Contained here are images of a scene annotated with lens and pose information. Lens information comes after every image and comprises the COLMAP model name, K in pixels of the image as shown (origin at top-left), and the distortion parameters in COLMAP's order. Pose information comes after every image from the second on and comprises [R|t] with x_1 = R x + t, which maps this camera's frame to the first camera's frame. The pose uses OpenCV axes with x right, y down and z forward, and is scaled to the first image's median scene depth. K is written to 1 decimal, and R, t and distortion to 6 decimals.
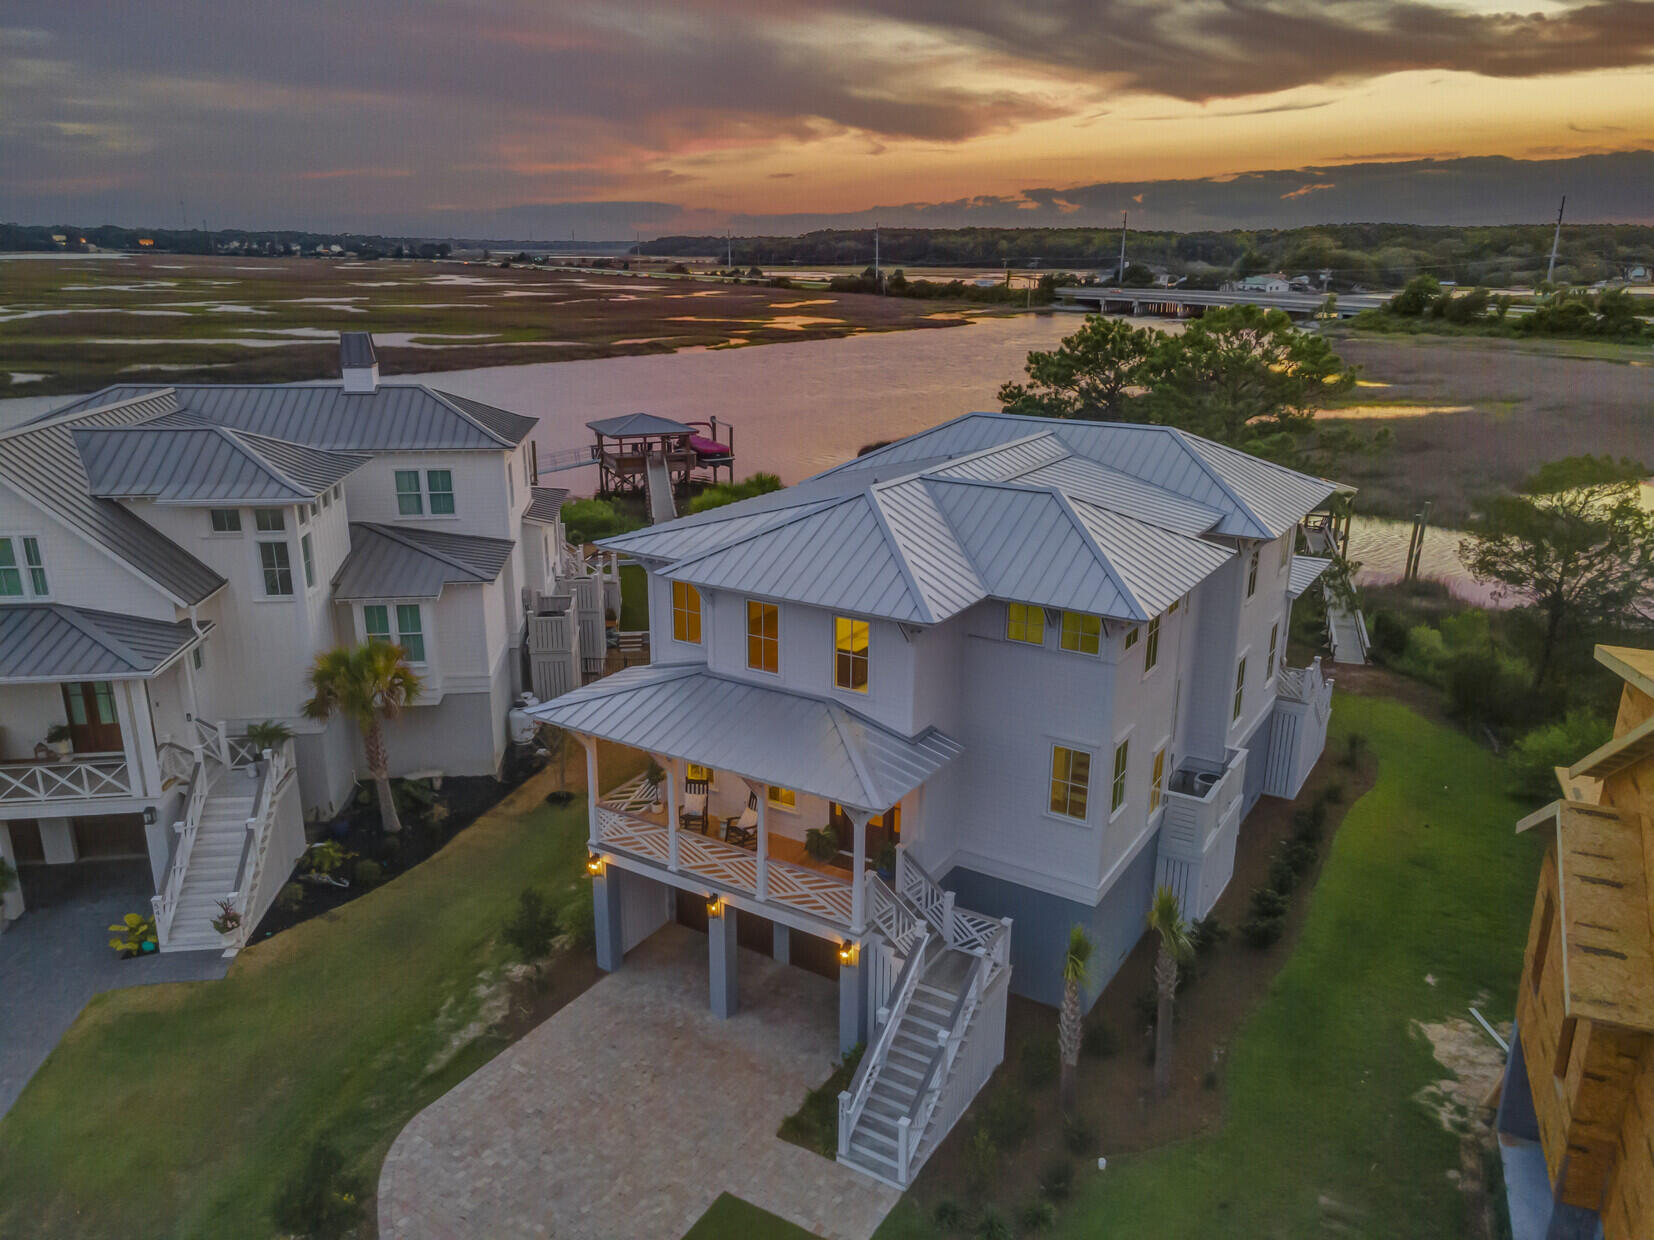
lens RADIAL K [[1207.9, 0, 825.2], [0, 1207.9, 622.5], [0, 0, 1]] dist [0.029106, 0.028915]
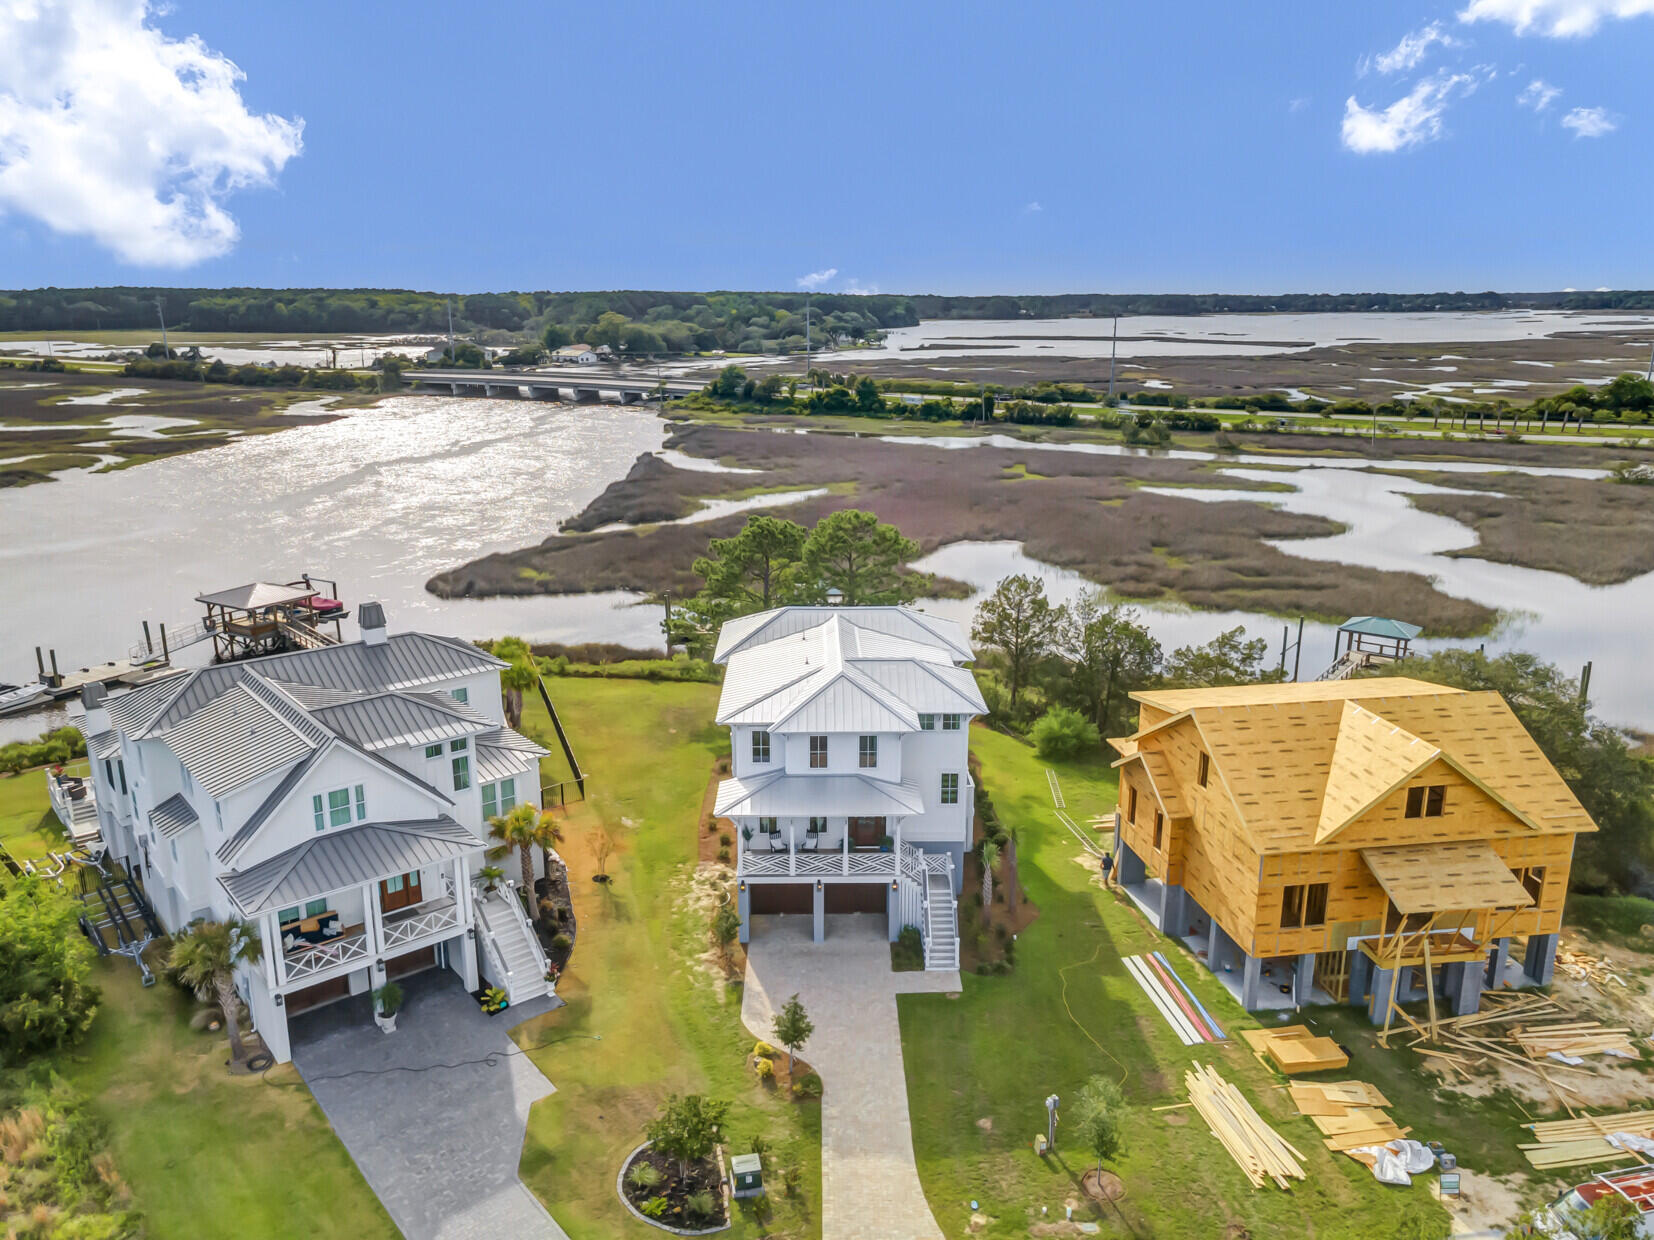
lens RADIAL K [[1207.9, 0, 825.5], [0, 1207.9, 628.2], [0, 0, 1]] dist [0.029106, 0.028915]
pose [[0.841810, -0.148863, 0.518840, -0.903977], [0.165842, 0.986055, 0.013837, -0.187203], [-0.513665, 0.074397, 0.854759, -0.661669]]
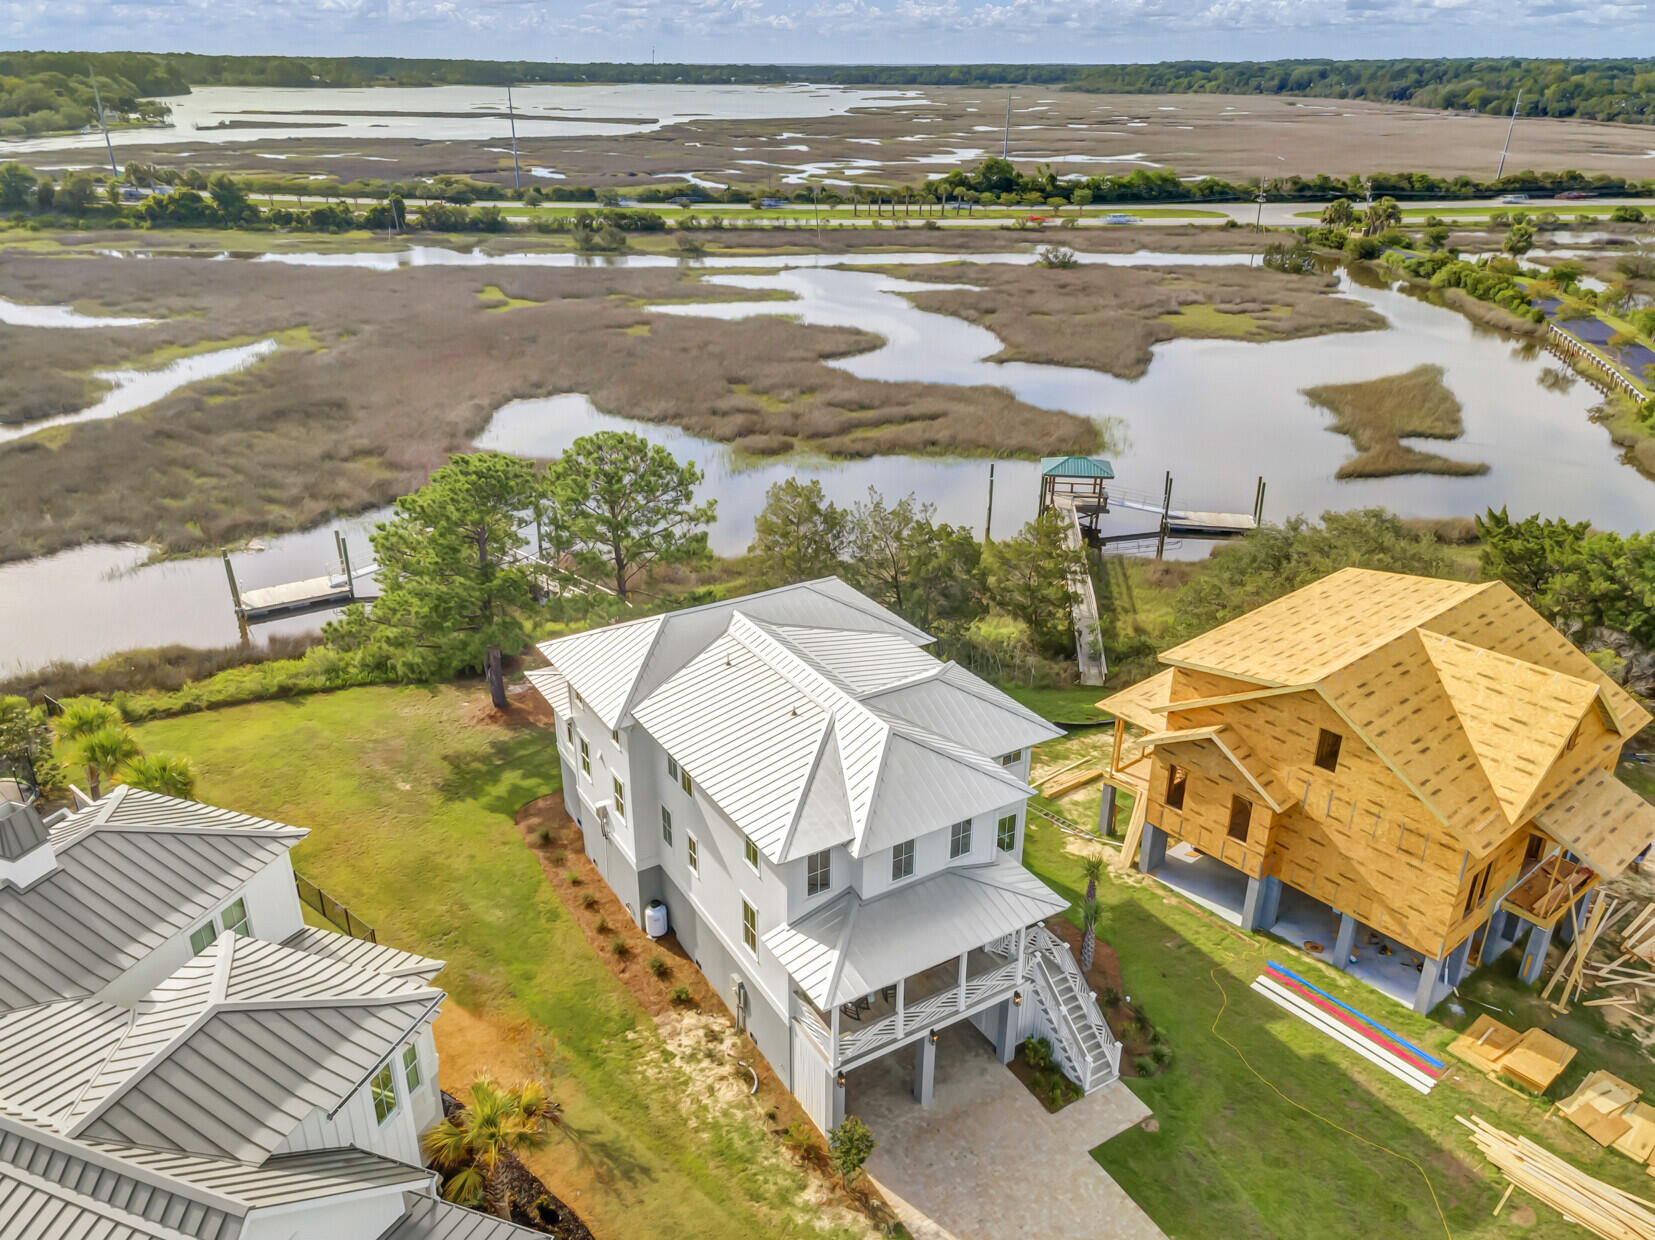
lens RADIAL K [[1208.6, 0, 829.6], [0, 1208.6, 626.9], [0, 0, 1]] dist [0.029106, 0.028915]
pose [[0.450124, -0.377787, 0.809114, -0.950047], [0.262391, 0.922054, 0.284547, -0.554447], [-0.853545, 0.084222, 0.514166, 0.264685]]
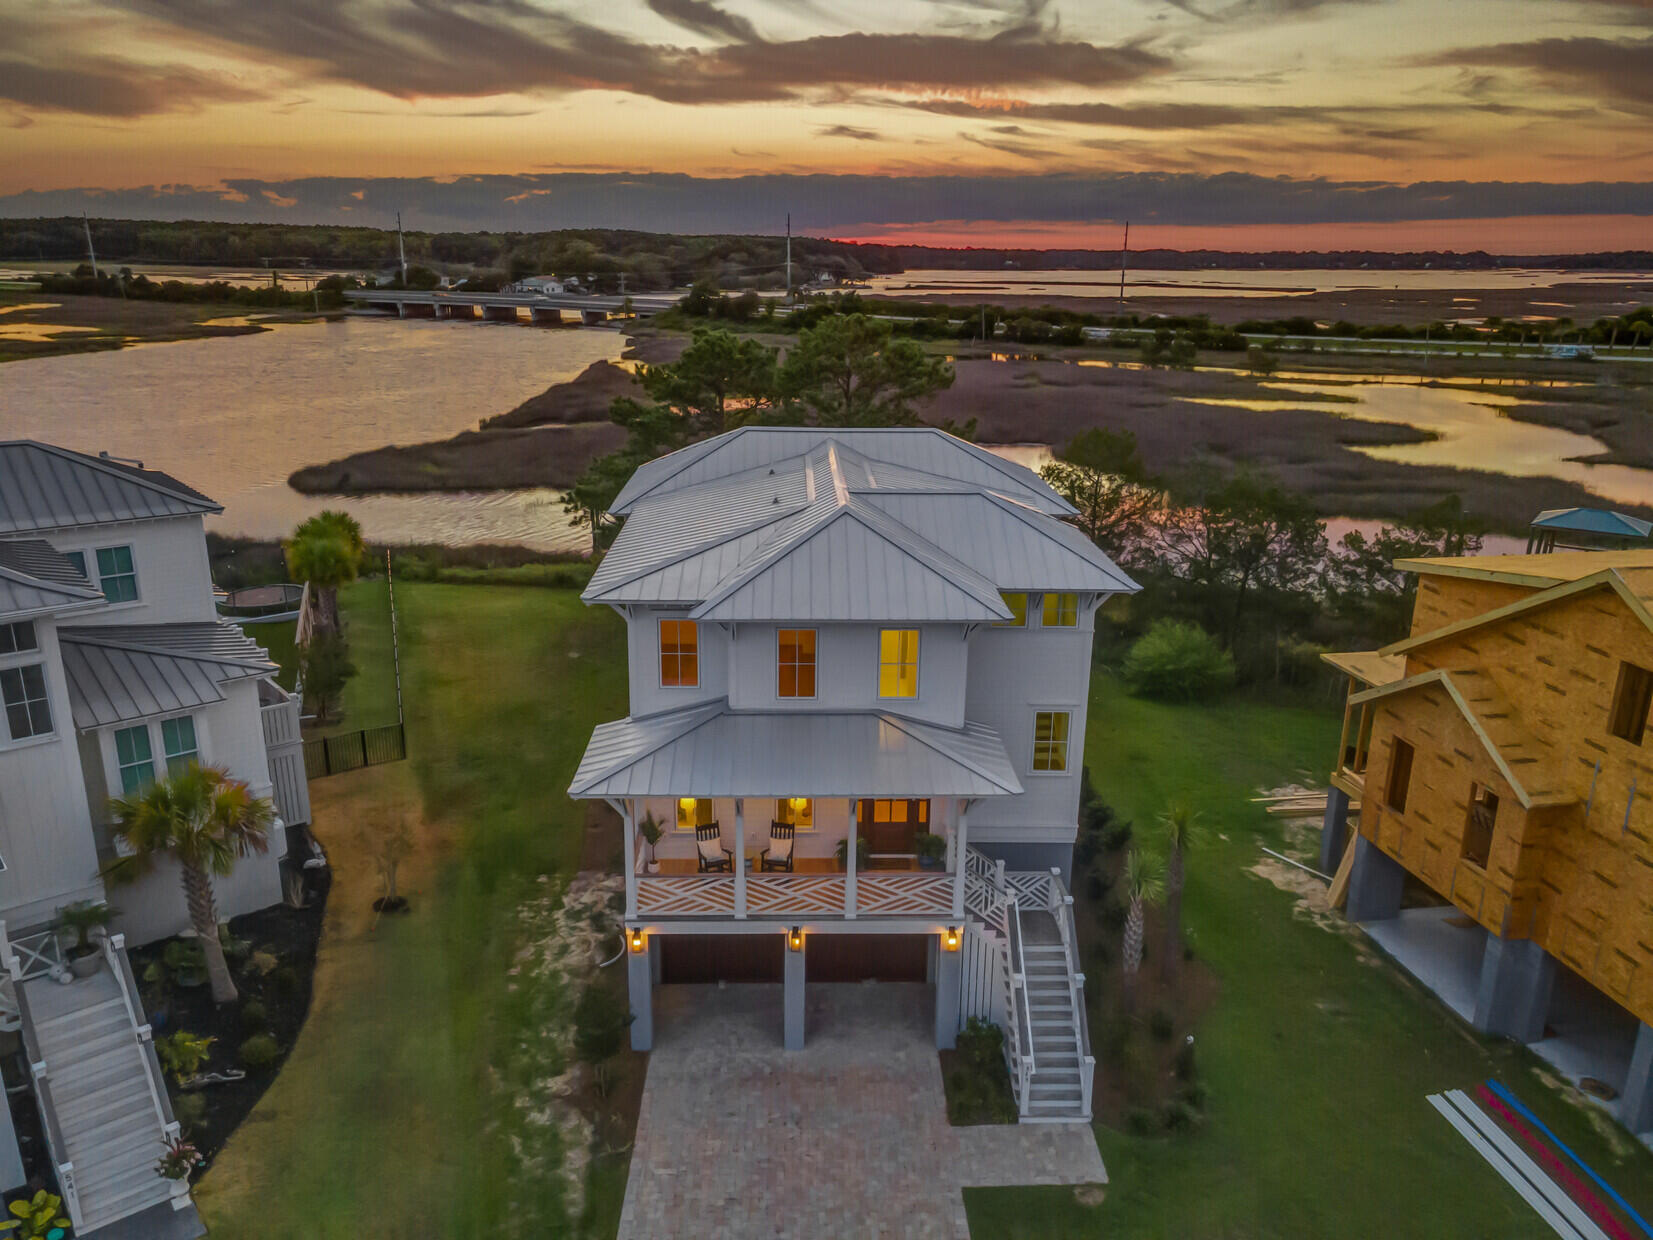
lens RADIAL K [[1207.1, 0, 824.3], [0, 1207.1, 627.4], [0, 0, 1]] dist [0.029106, 0.028915]
pose [[0.834388, -0.159015, 0.527741, -0.463782], [0.157092, 0.986376, 0.048837, -0.052705], [-0.528317, 0.042155, 0.848000, 0.113101]]
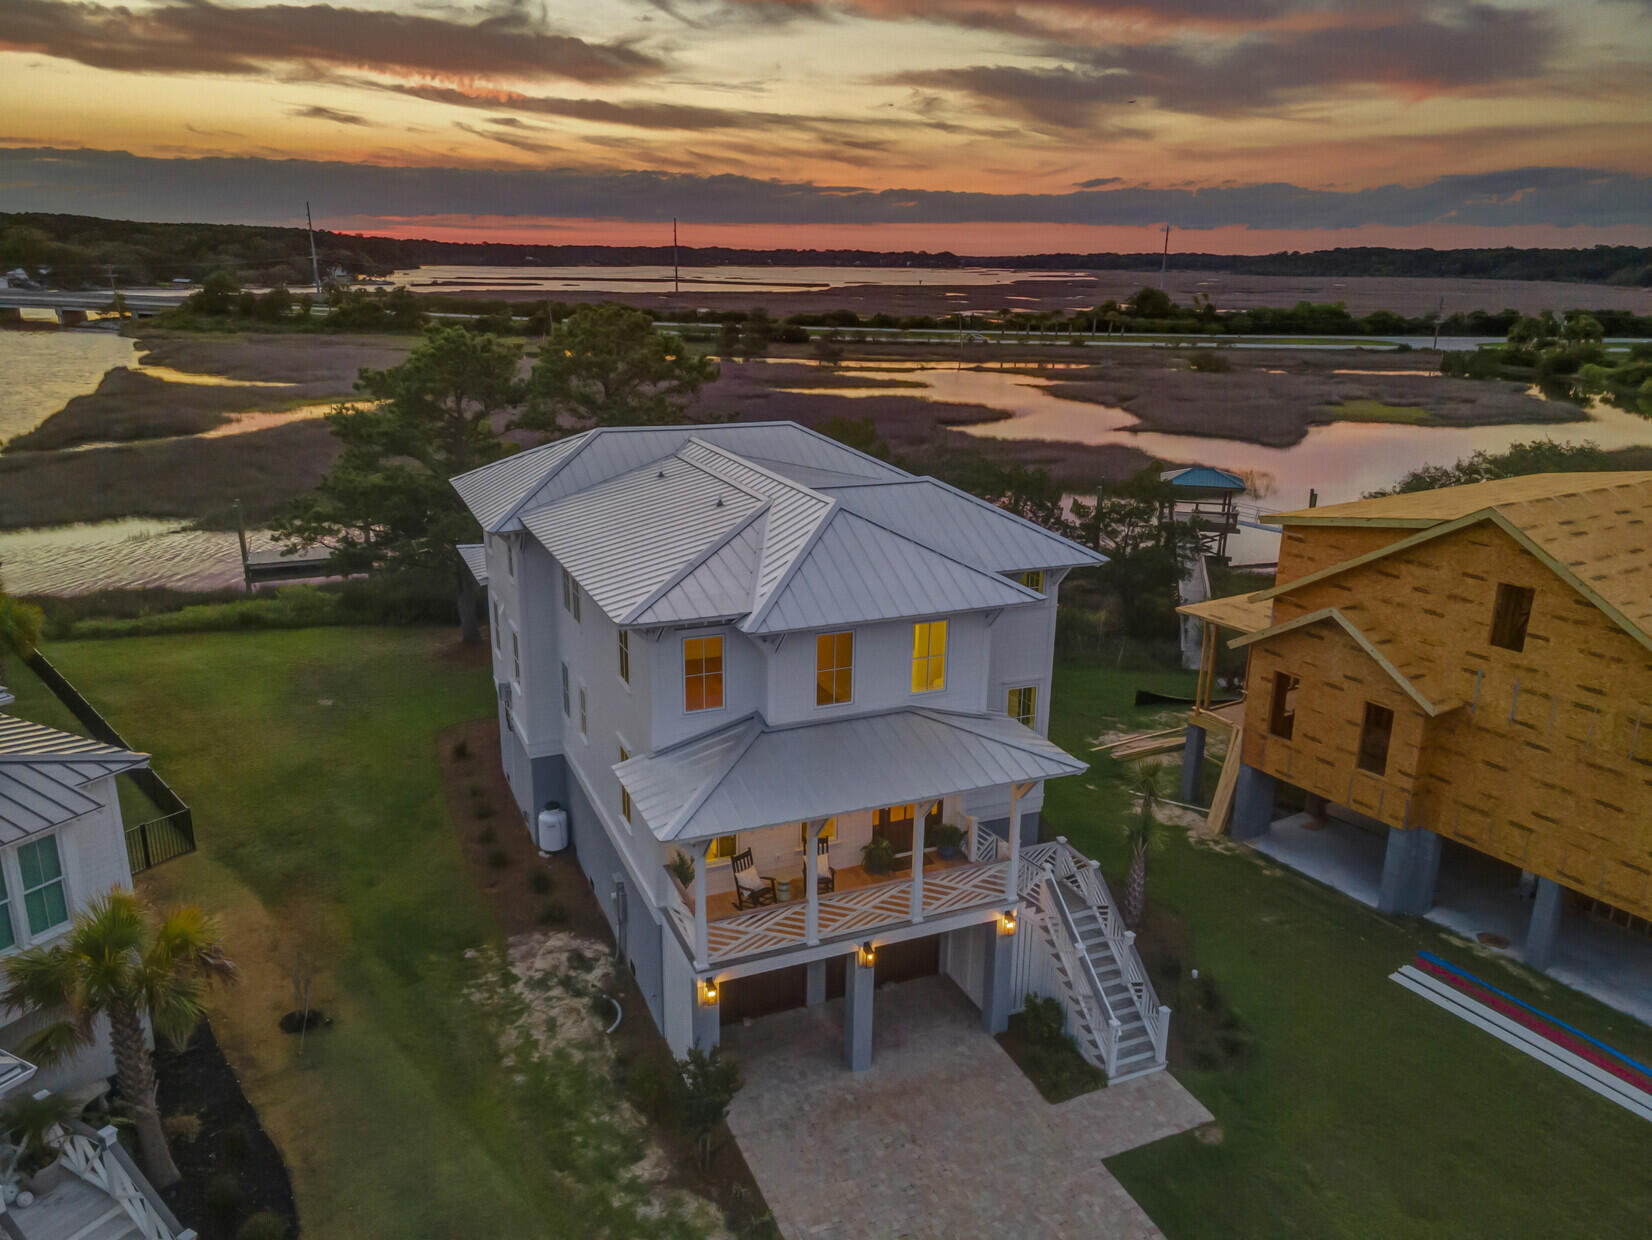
lens RADIAL K [[1206.4, 0, 824.7], [0, 1206.4, 628.9], [0, 0, 1]] dist [0.029106, 0.028915]
pose [[0.570722, -0.240597, 0.785105, -0.664739], [0.234406, 0.964064, 0.125040, -0.116850], [-0.786975, 0.112670, 0.606610, 0.351313]]
